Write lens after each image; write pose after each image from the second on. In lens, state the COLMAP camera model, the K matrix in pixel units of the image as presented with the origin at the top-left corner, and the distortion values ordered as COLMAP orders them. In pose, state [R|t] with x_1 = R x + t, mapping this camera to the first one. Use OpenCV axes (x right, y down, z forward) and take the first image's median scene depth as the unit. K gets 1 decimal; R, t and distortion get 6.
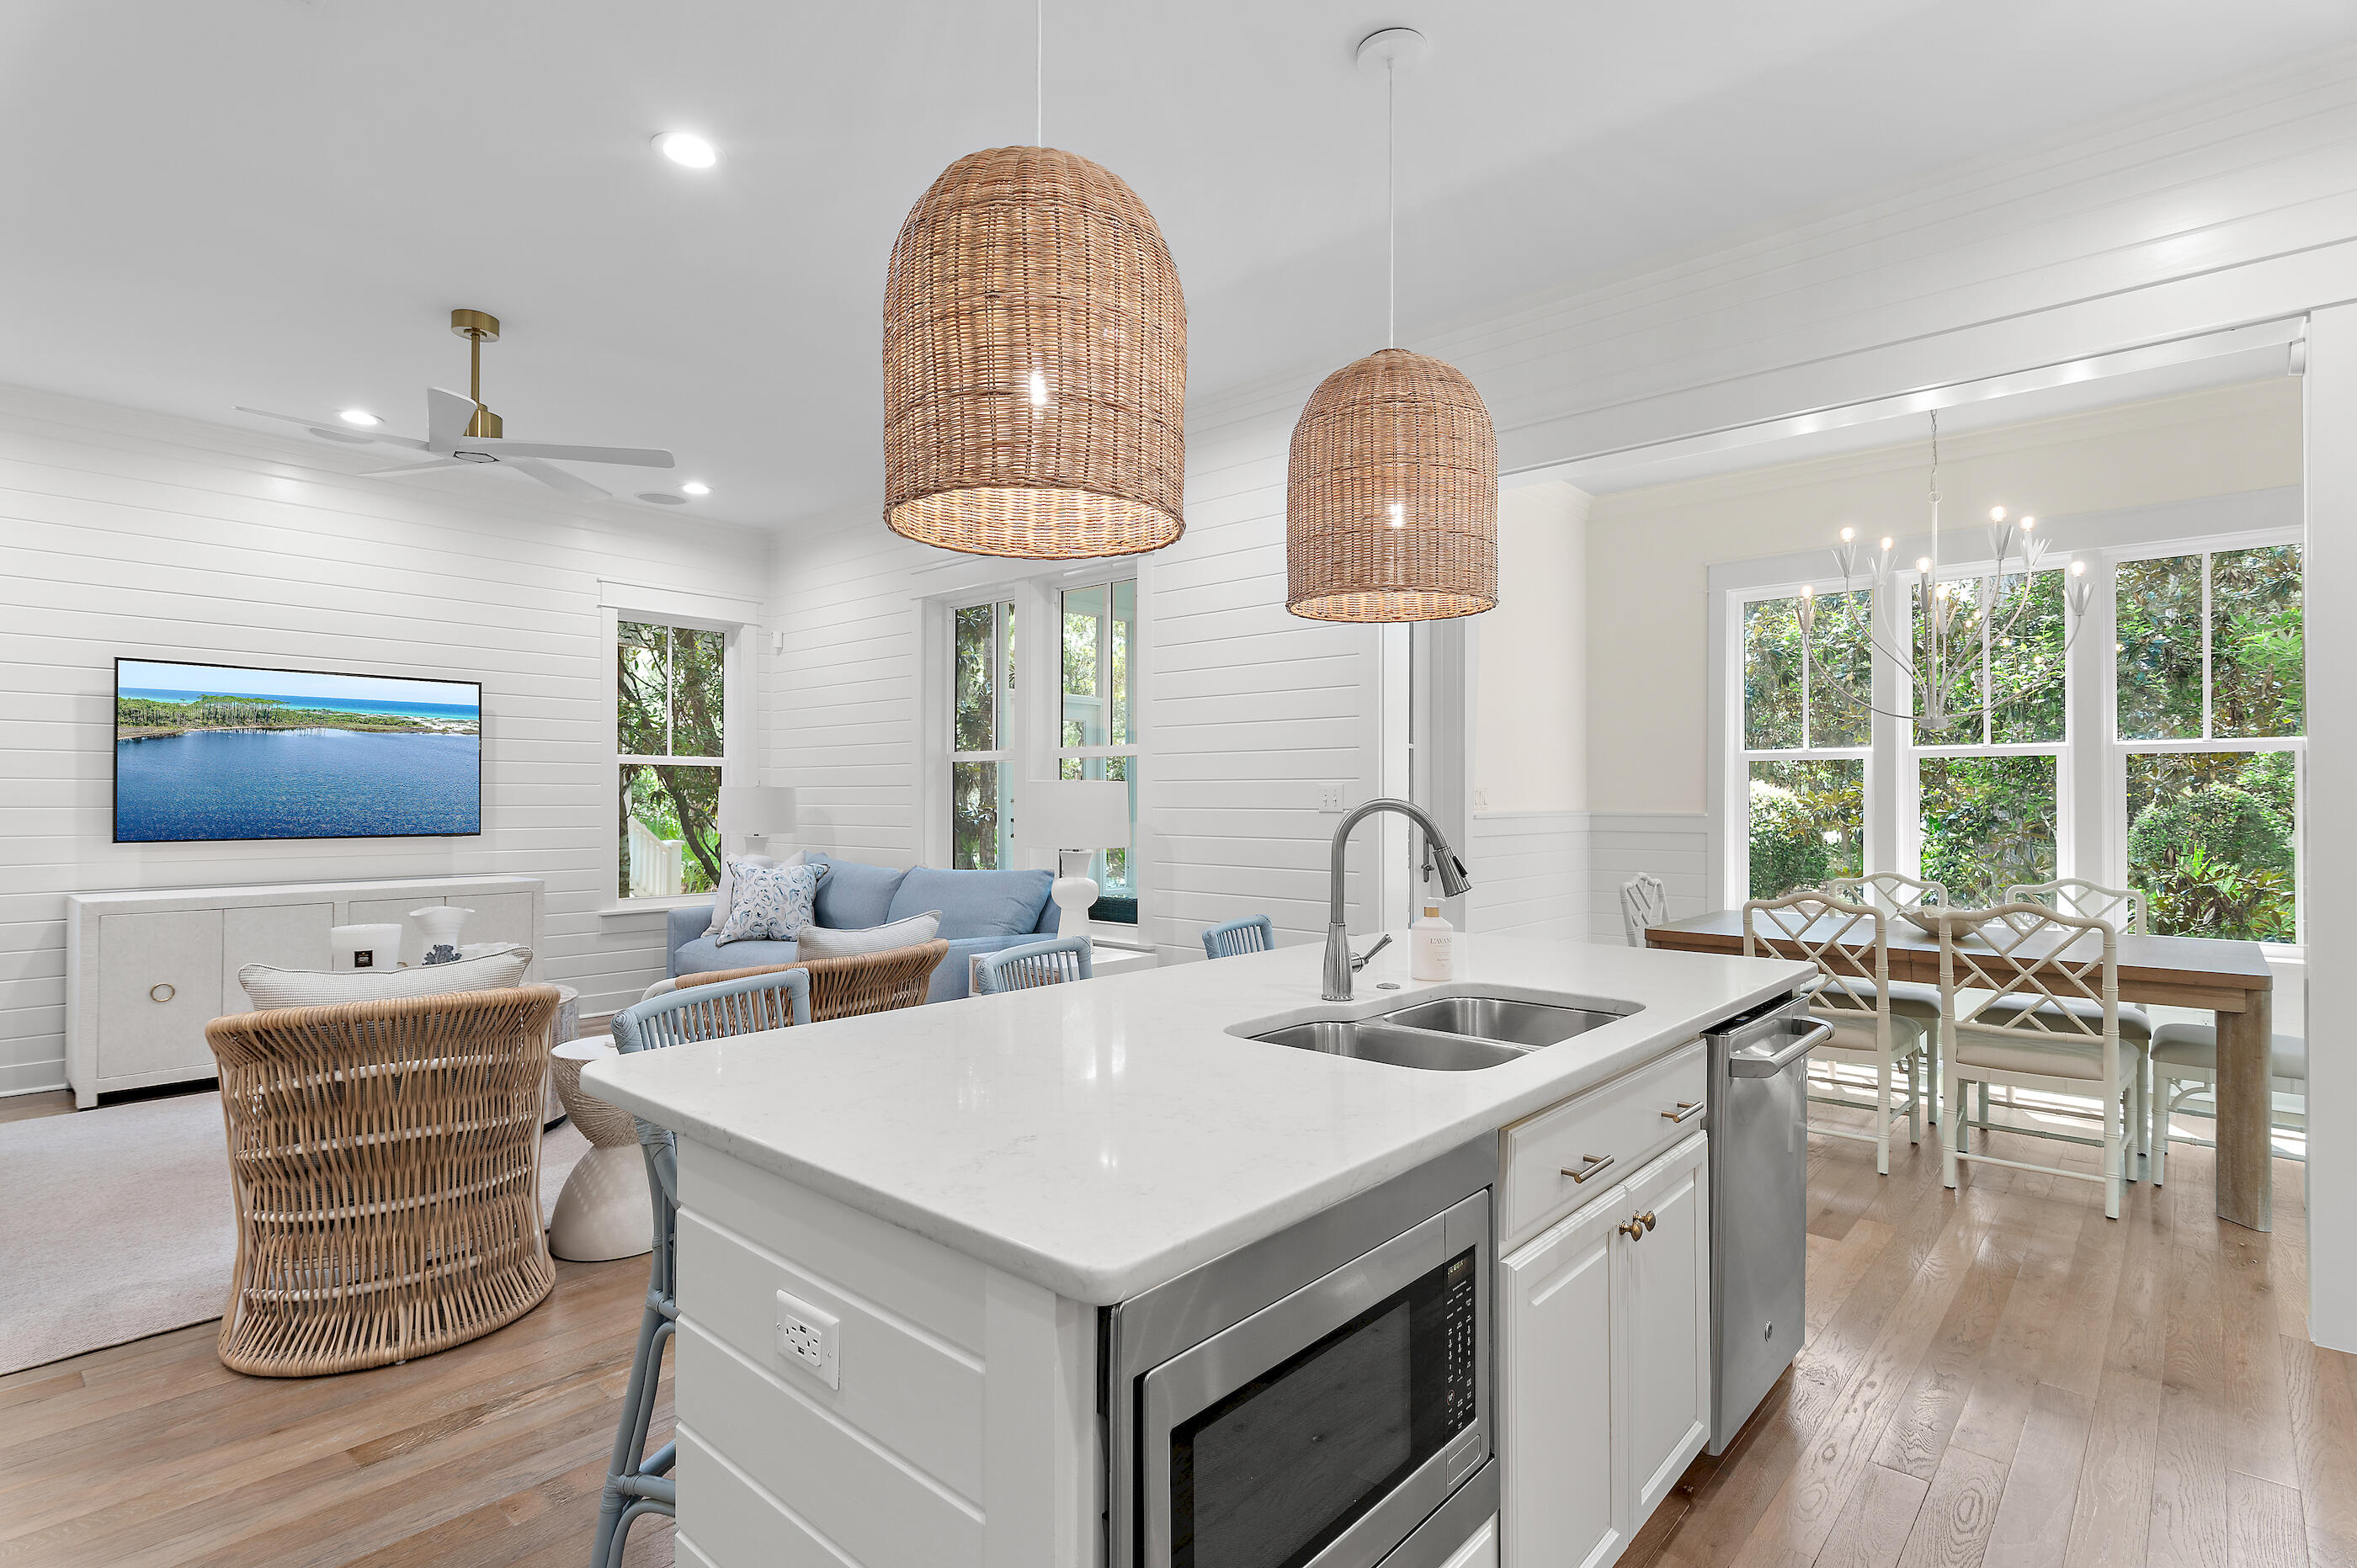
lens RADIAL K [[1158.7, 0, 1174.3], [0, 1158.7, 797.6], [0, 0, 1]] dist [0.011043, -0.000514]
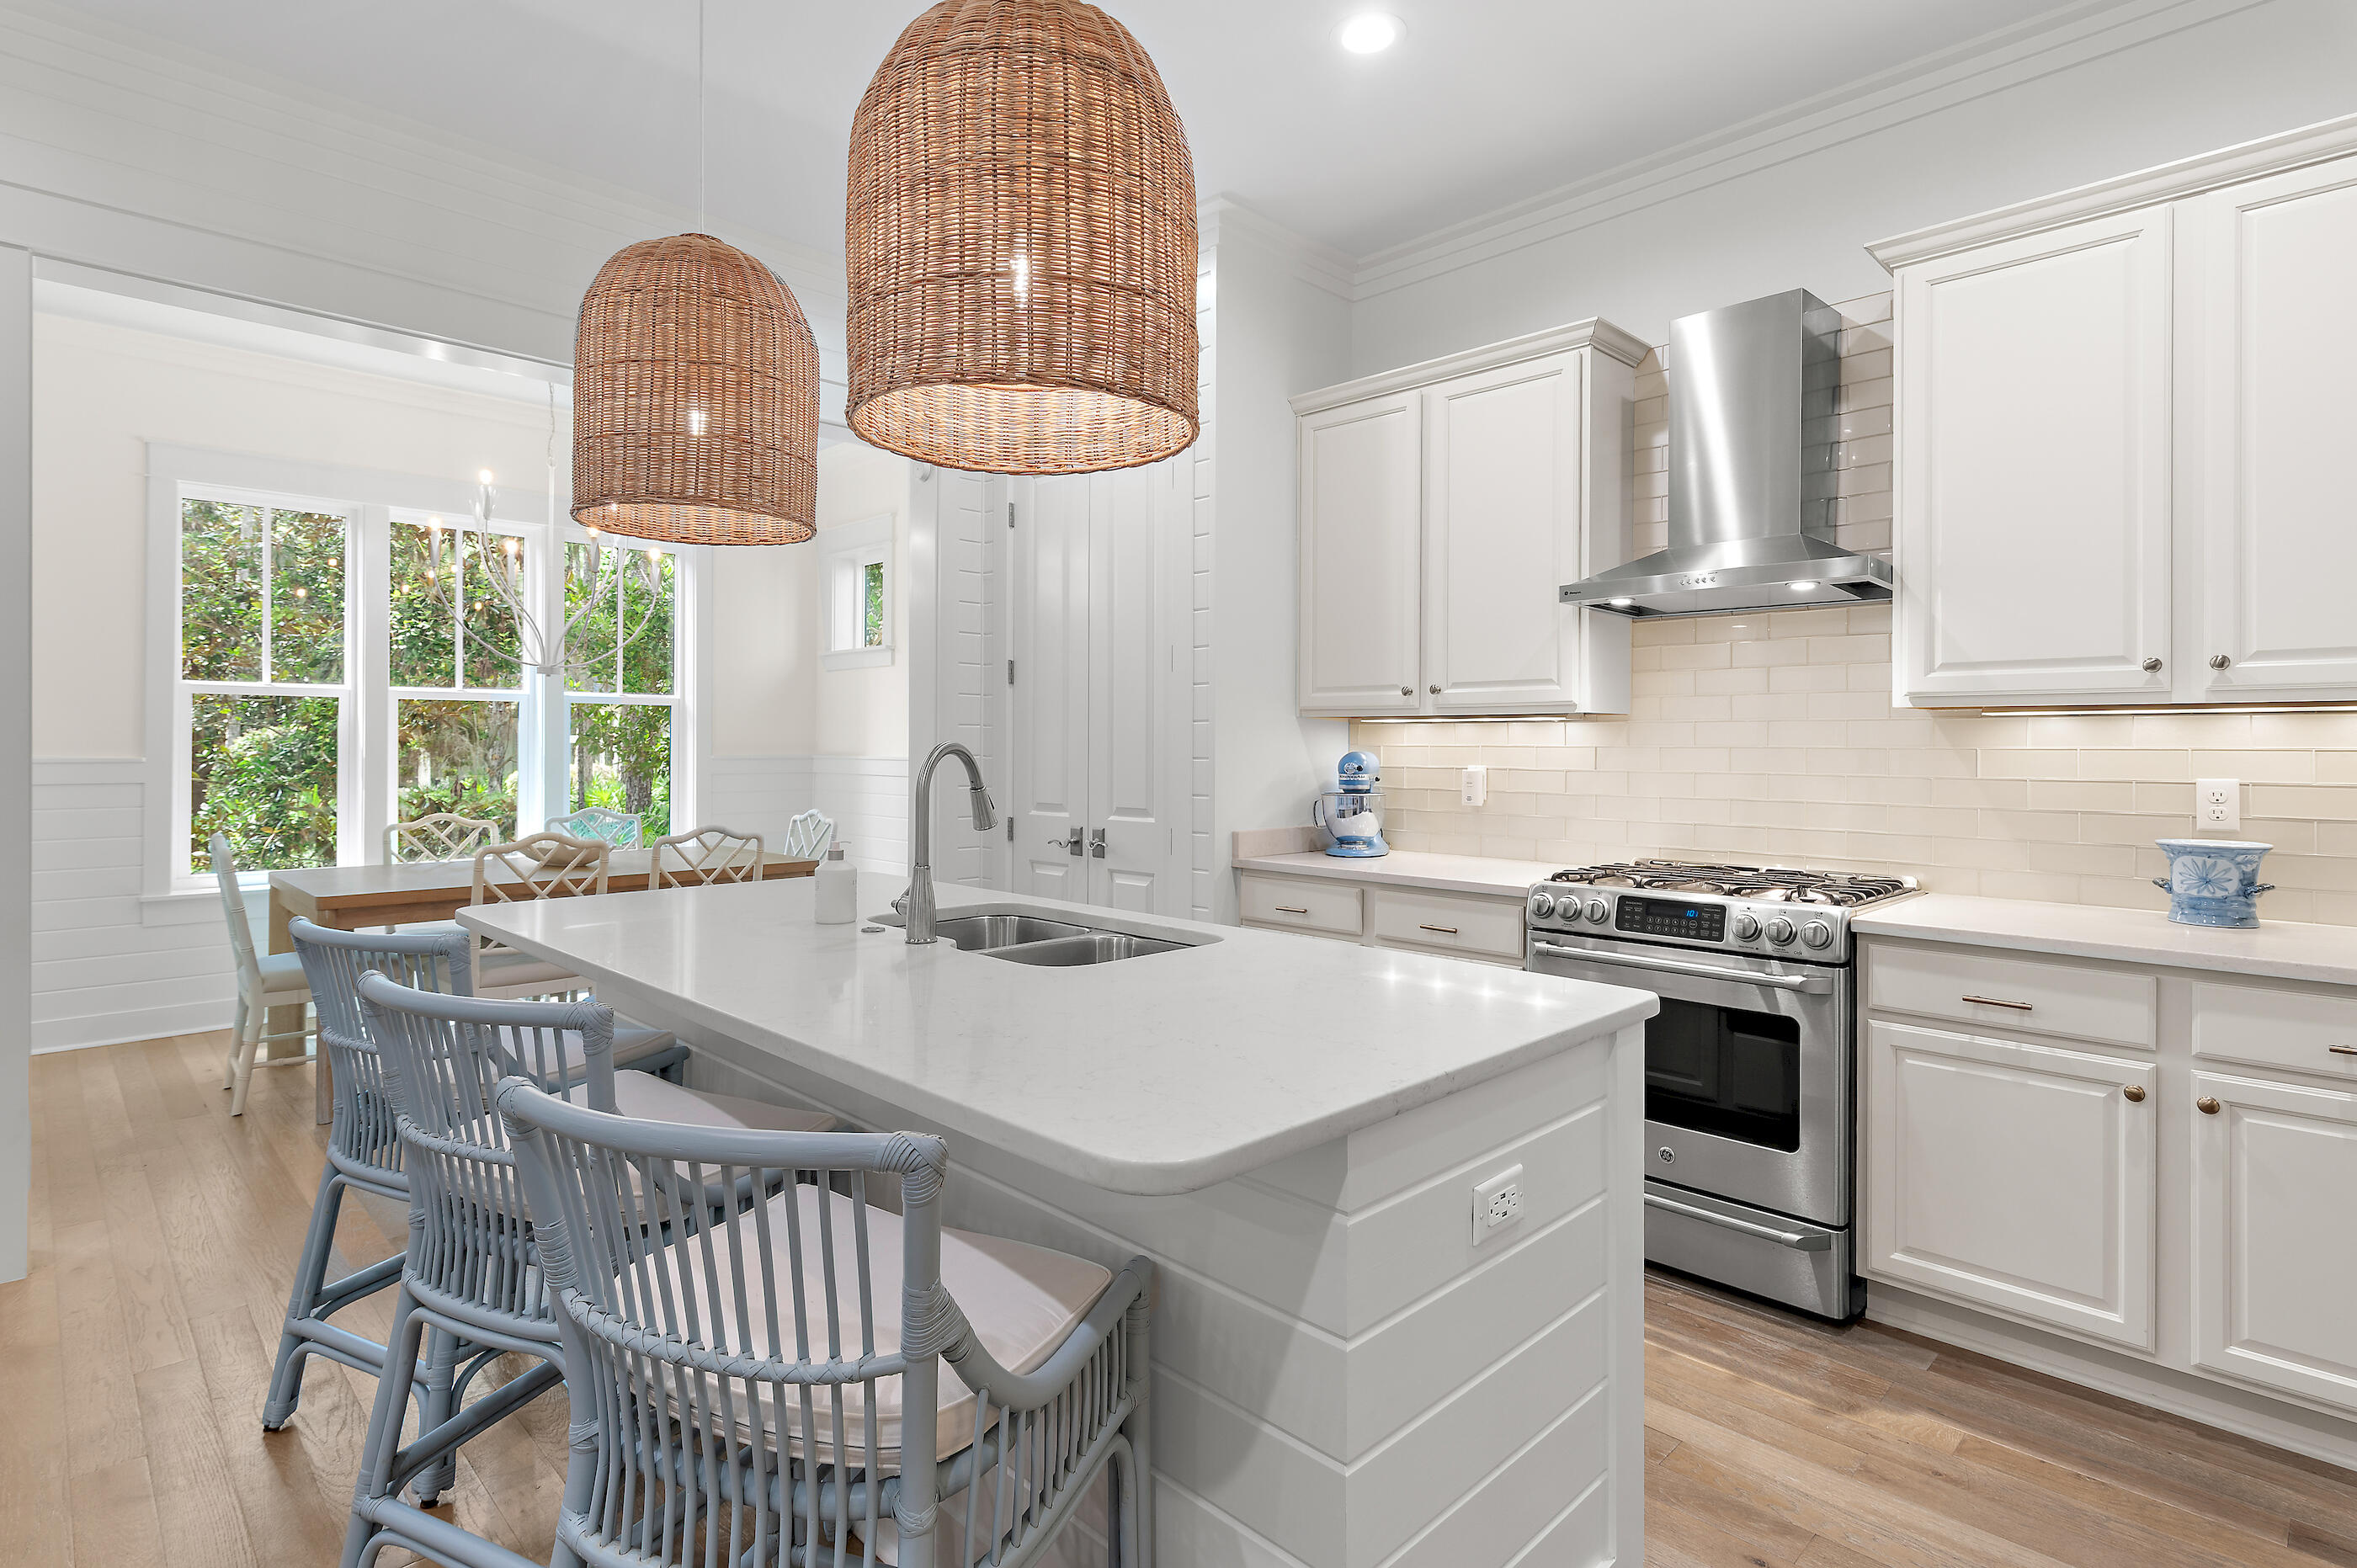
lens RADIAL K [[1158.7, 0, 1183.8], [0, 1158.7, 748.5], [0, 0, 1]] dist [0.011043, -0.000514]
pose [[0.060396, -0.001964, 0.998173, -0.435178], [-0.006084, 0.999979, 0.002336, 0.001082], [-0.998156, -0.006214, 0.060383, 0.363933]]
